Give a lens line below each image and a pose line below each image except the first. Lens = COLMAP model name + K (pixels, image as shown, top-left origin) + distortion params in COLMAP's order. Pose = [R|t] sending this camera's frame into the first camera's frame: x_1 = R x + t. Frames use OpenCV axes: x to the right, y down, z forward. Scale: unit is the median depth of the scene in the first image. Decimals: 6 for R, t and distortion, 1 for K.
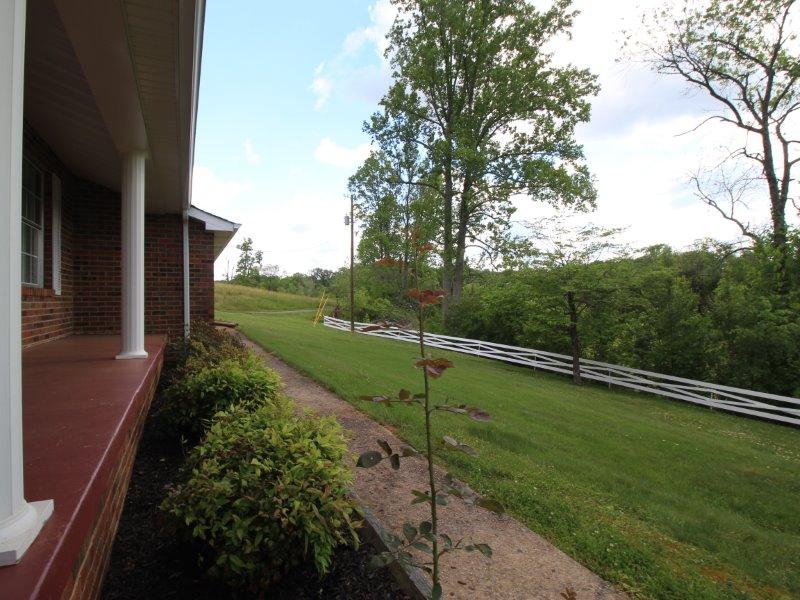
lens RADIAL K [[415.9, 0, 400.0], [0, 415.9, 300.0], [0, 0, 1]] dist [0.001858, -0.000013]
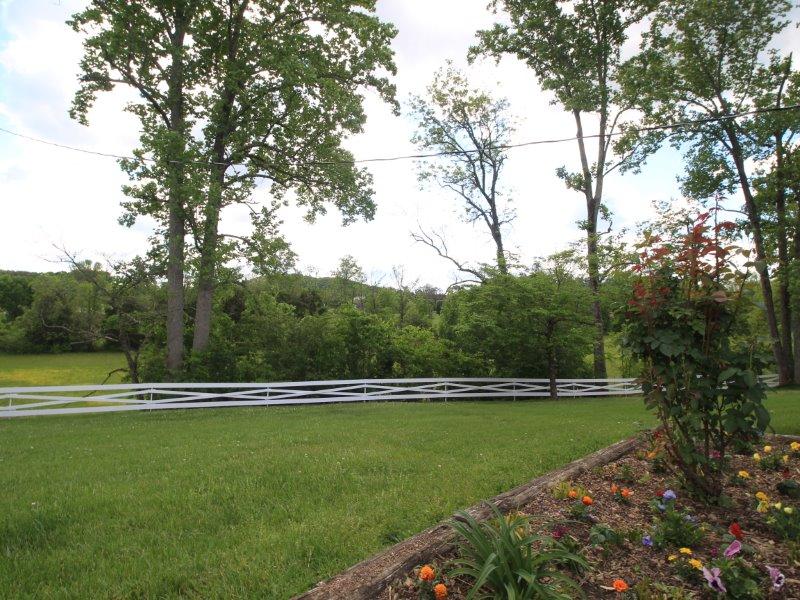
lens RADIAL K [[415.9, 0, 400.0], [0, 415.9, 300.0], [0, 0, 1]] dist [0.001858, -0.000013]
pose [[0.279833, 0.010972, 0.959986, -0.559761], [0.000491, 0.999933, -0.011571, -0.042988], [-0.960049, 0.003709, 0.279808, 0.819520]]
